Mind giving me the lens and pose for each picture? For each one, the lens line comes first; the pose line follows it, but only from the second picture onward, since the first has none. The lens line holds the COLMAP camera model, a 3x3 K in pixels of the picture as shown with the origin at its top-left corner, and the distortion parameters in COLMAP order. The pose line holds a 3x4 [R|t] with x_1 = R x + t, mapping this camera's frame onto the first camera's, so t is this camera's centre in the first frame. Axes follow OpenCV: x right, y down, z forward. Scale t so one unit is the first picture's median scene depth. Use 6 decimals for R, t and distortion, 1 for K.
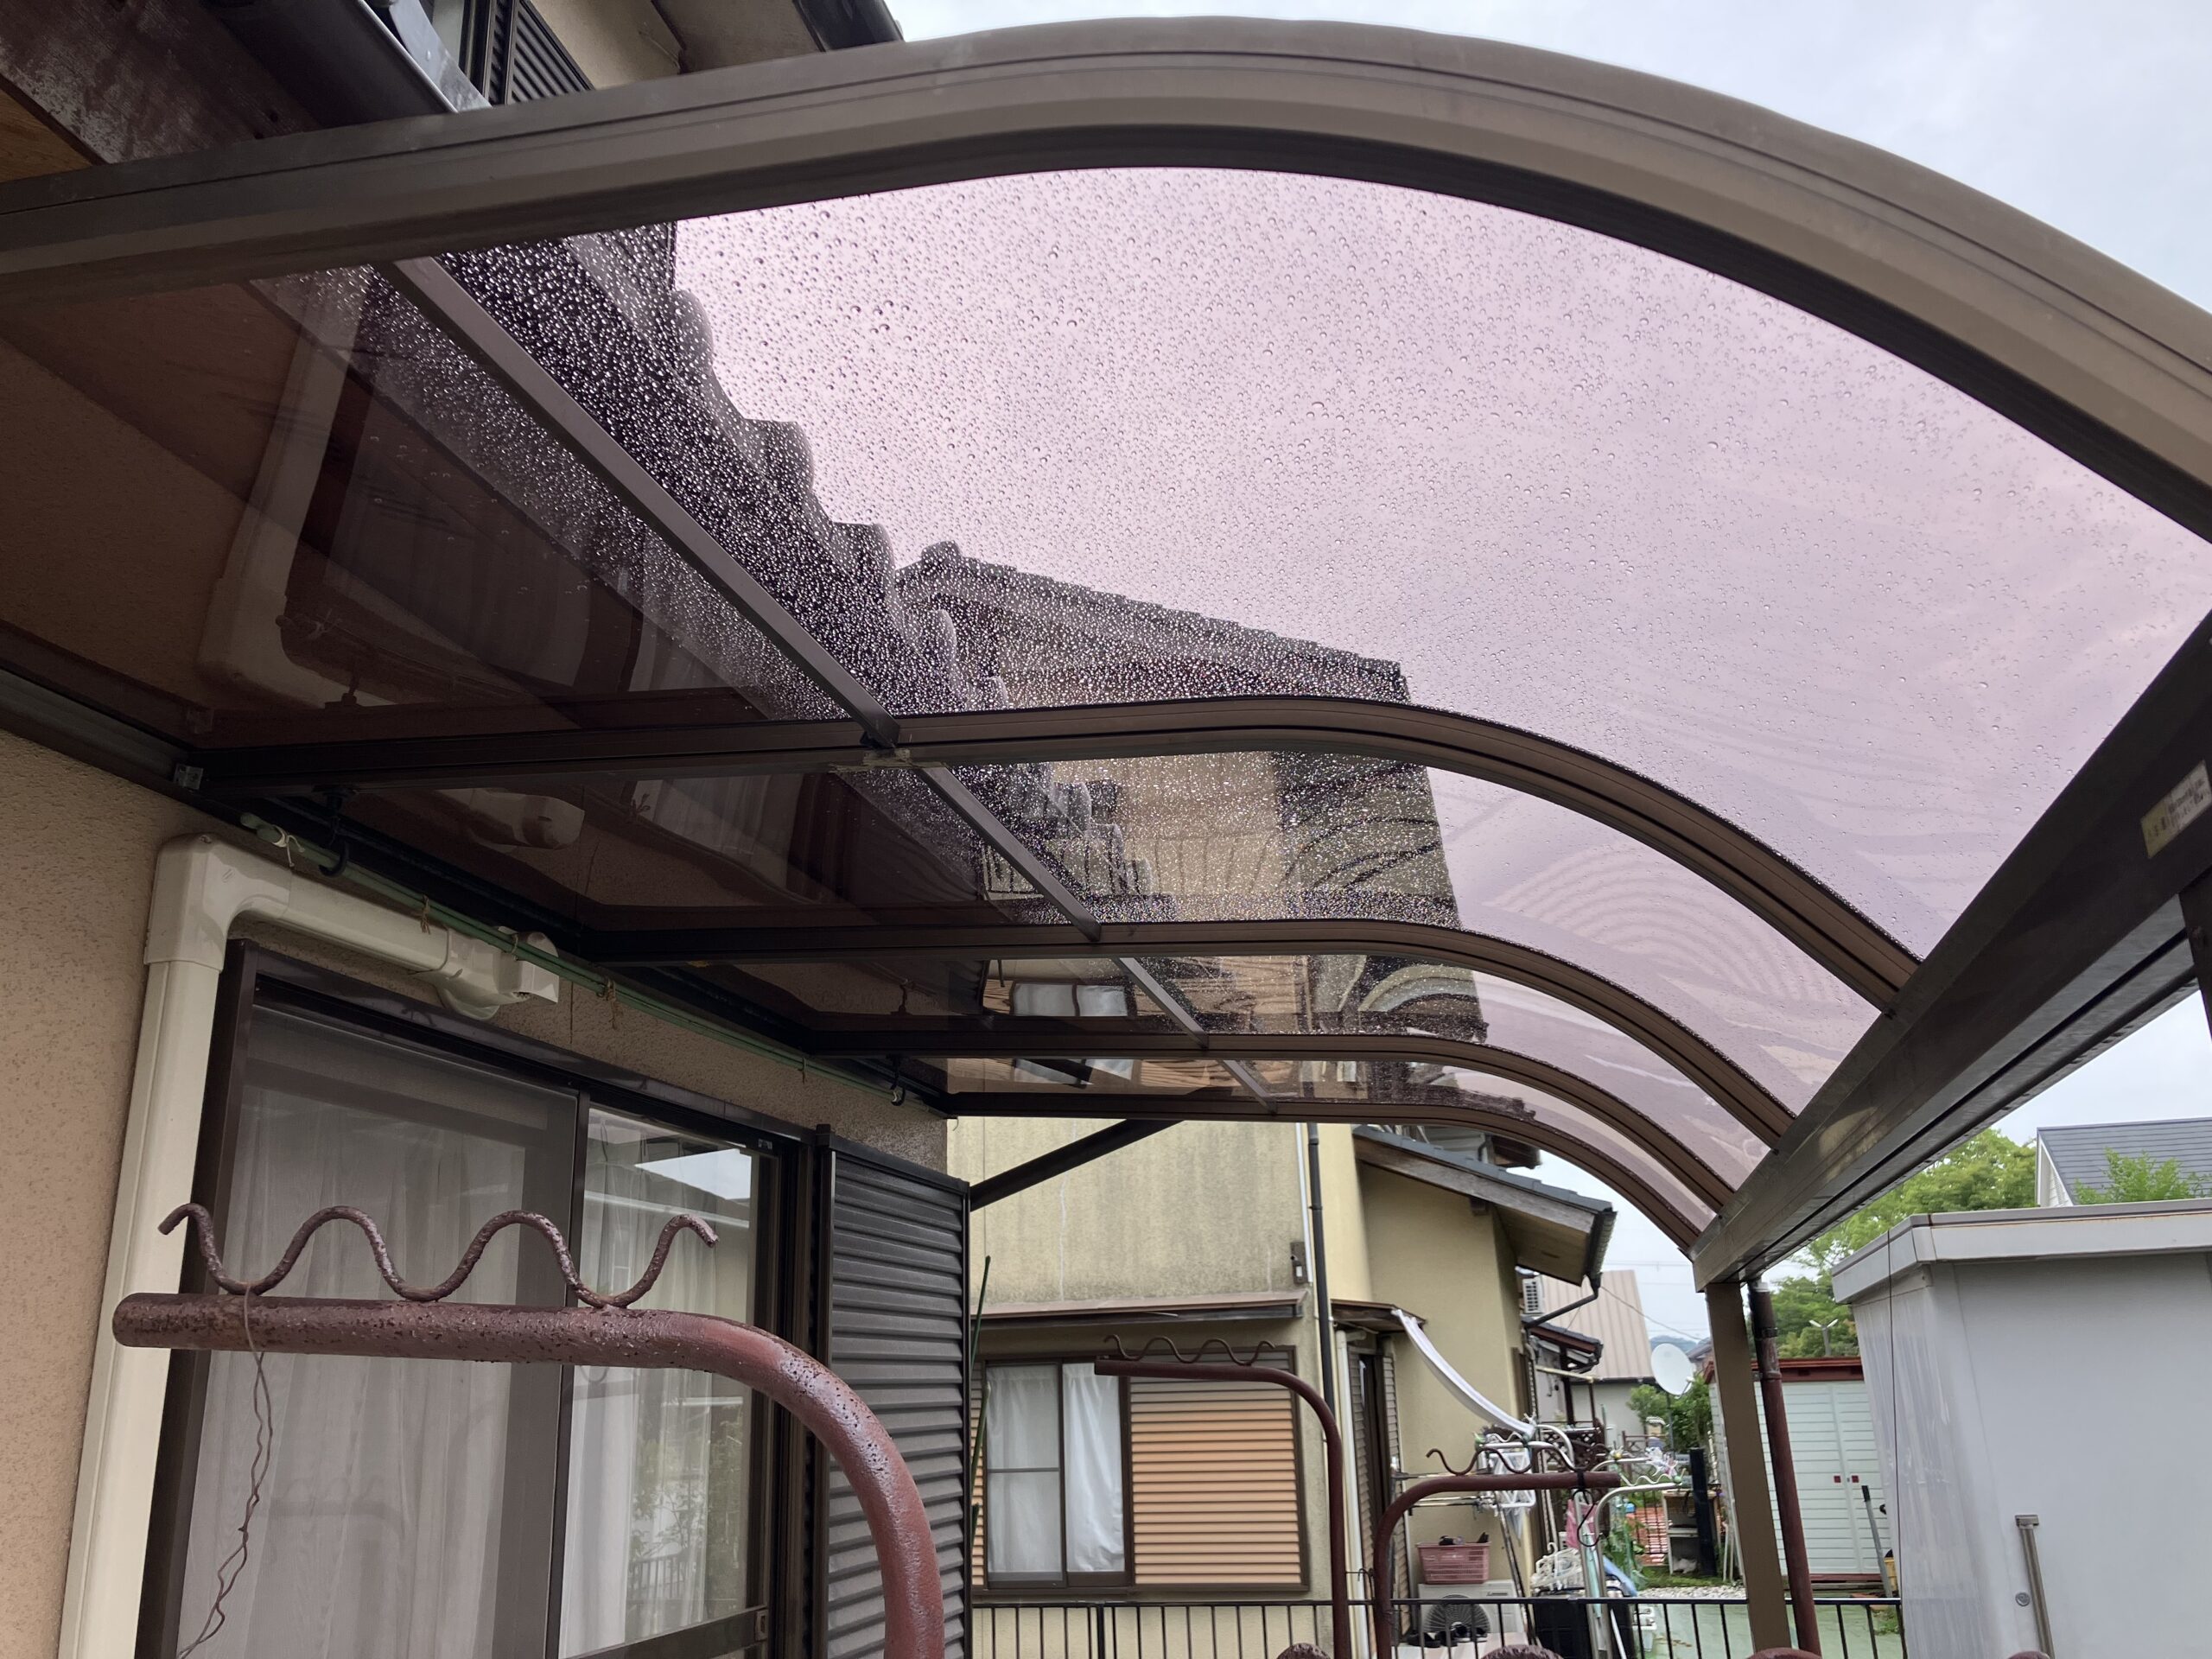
lens RADIAL K [[1780.4, 0, 1114.2], [0, 1780.4, 796.8], [0, 0, 1]] dist [-0.001416, 0.007817]
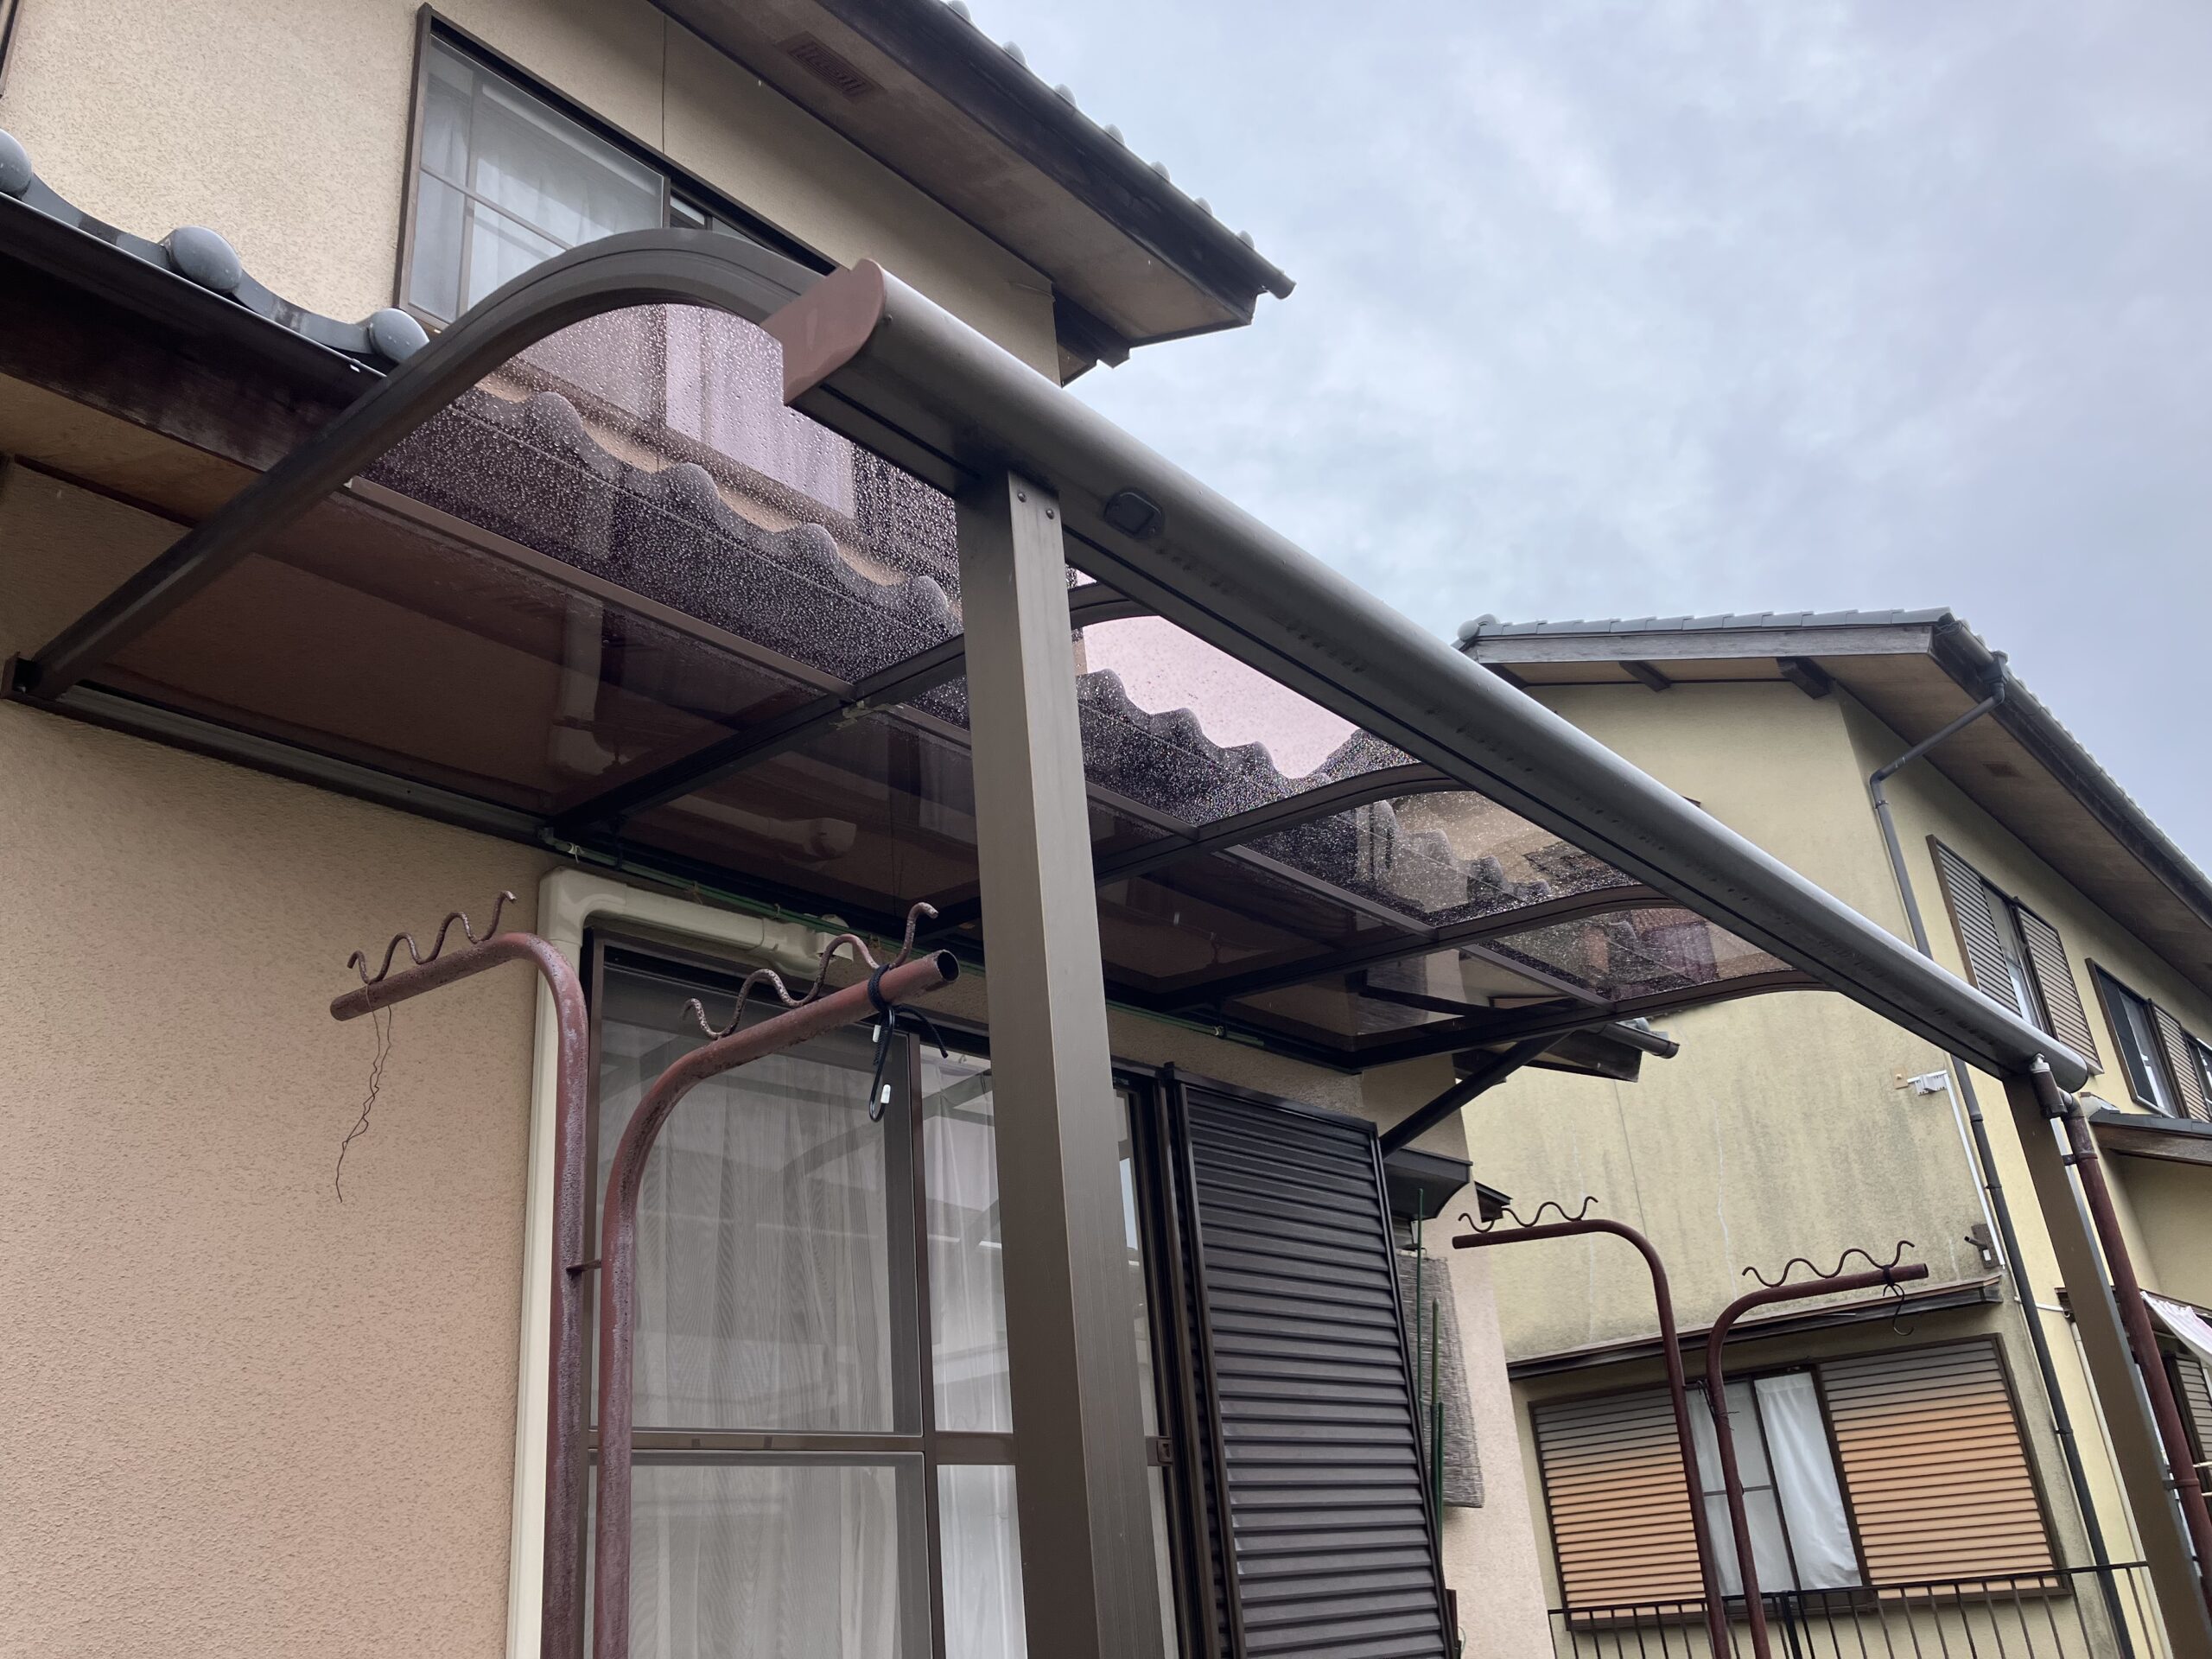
lens RADIAL K [[1780.4, 0, 1114.2], [0, 1780.4, 796.8], [0, 0, 1]] dist [-0.001416, 0.007817]
pose [[0.886920, -0.233923, -0.398312, 0.129893], [0.200449, 0.971778, -0.124371, 0.056798], [0.416164, 0.030466, 0.908779, -0.058941]]
